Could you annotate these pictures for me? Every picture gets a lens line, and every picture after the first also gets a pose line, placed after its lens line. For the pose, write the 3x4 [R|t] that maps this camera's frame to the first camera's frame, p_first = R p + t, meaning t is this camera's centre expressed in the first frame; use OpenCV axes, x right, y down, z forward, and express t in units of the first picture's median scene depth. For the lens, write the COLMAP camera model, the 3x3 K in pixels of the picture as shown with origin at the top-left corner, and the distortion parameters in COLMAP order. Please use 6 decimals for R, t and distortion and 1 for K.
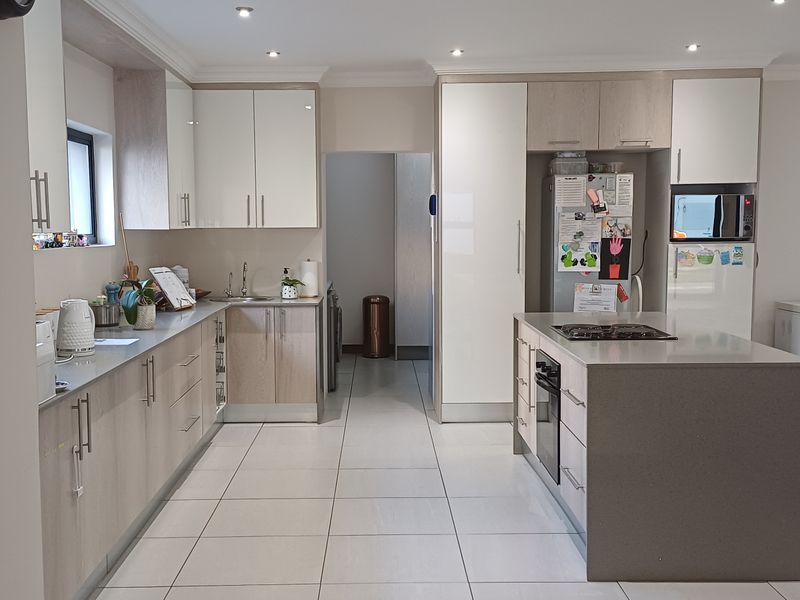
lens RADIAL K [[957.7, 0, 398.3], [0, 957.7, 303.9], [0, 0, 1]] dist [0.071392, 0.000000]
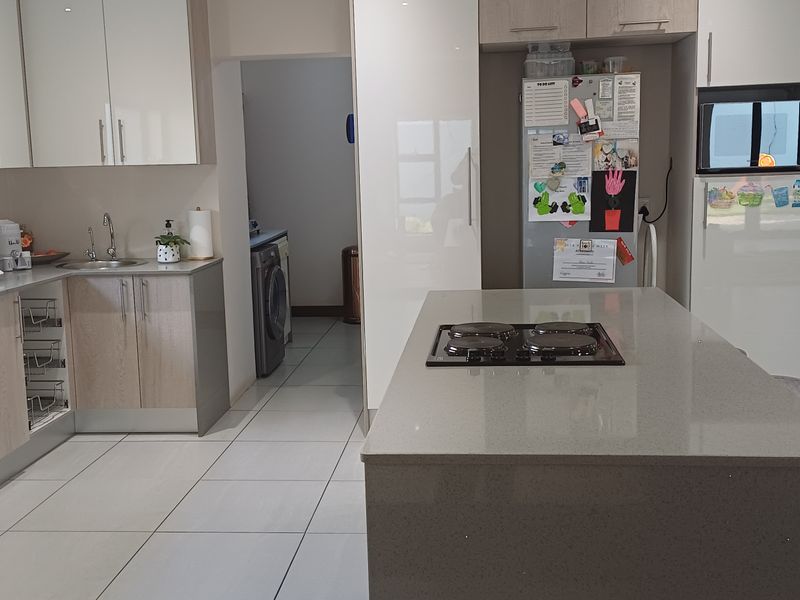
lens RADIAL K [[957.7, 0, 403.2], [0, 957.7, 300.4], [0, 0, 1]] dist [0.071392, 0.000000]
pose [[0.994570, -0.005898, -0.103904, 0.147483], [0.012819, 0.997733, 0.066068, -0.023802], [0.103279, -0.067041, 0.992391, 0.302616]]
